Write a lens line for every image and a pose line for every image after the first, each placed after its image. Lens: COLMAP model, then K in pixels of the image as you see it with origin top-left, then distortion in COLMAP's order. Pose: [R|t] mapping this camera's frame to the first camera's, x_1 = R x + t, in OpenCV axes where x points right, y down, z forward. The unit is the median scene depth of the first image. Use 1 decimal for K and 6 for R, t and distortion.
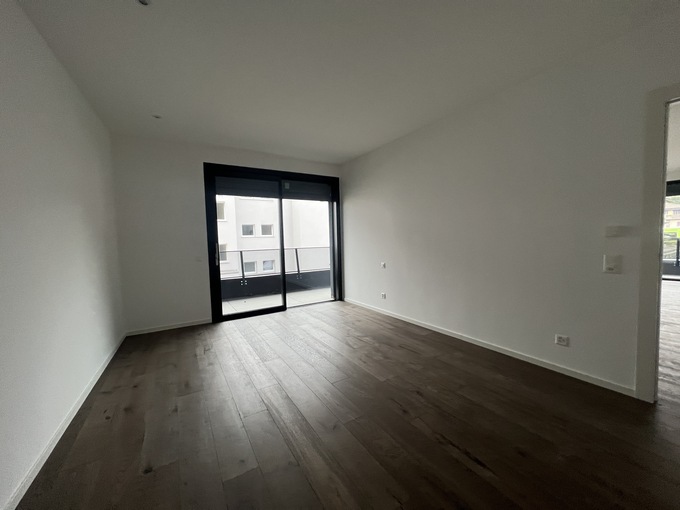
lens RADIAL K [[269.9, 0, 339.9], [0, 269.9, 255.7], [0, 0, 1]] dist [-0.001410, 0.000242]
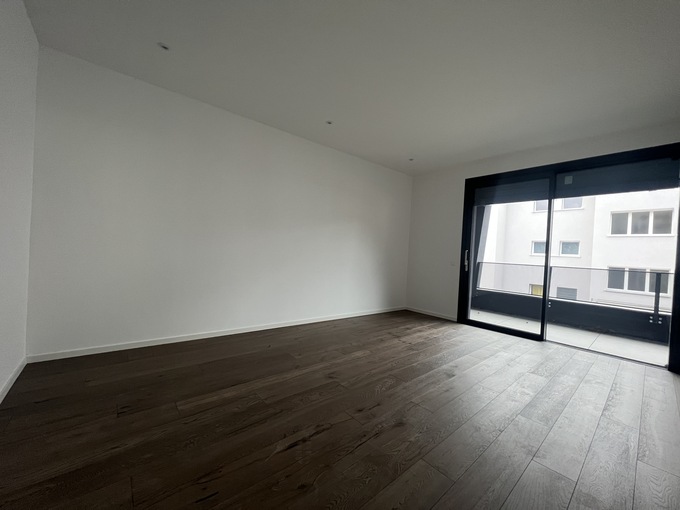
lens RADIAL K [[269.9, 0, 342.9], [0, 269.9, 257.9], [0, 0, 1]] dist [-0.001410, 0.000242]
pose [[0.162409, 0.055649, -0.985153, 0.890605], [-0.119751, 0.992140, 0.036302, 0.006417], [0.979430, 0.112078, 0.167796, 0.555331]]
